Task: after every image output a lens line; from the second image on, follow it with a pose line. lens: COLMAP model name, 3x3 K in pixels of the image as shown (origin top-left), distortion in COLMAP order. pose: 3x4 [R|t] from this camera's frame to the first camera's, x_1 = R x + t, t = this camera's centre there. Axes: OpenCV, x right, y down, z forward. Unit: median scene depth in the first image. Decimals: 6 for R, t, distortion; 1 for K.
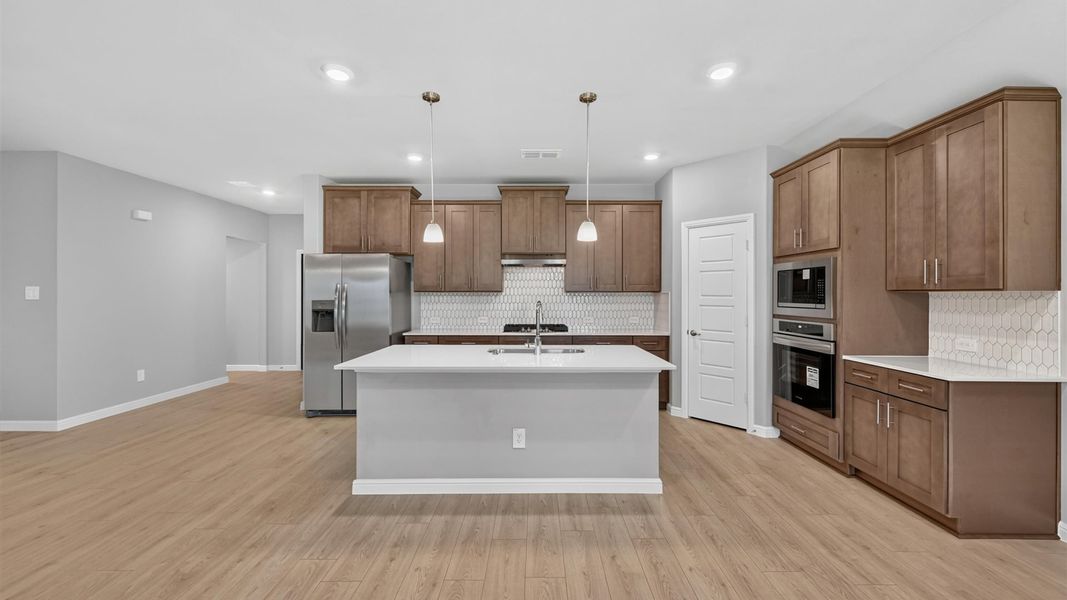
lens RADIAL K [[421.5, 0, 532.1], [0, 421.5, 296.4], [0, 0, 1]] dist [-0.003665, 0.000291]
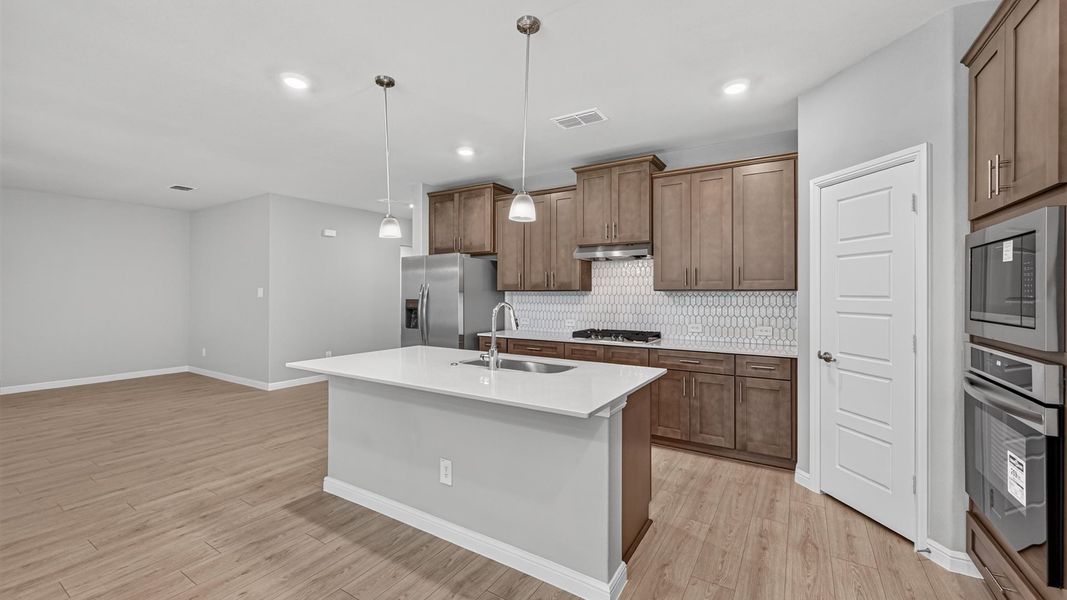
lens RADIAL K [[421.5, 0, 538.4], [0, 421.5, 293.3], [0, 0, 1]] dist [-0.003665, 0.000291]
pose [[0.850207, 0.000573, -0.526448, 0.367884], [-0.003219, 0.999986, -0.004109, -0.002166], [0.526438, 0.005188, 0.850198, 0.270619]]
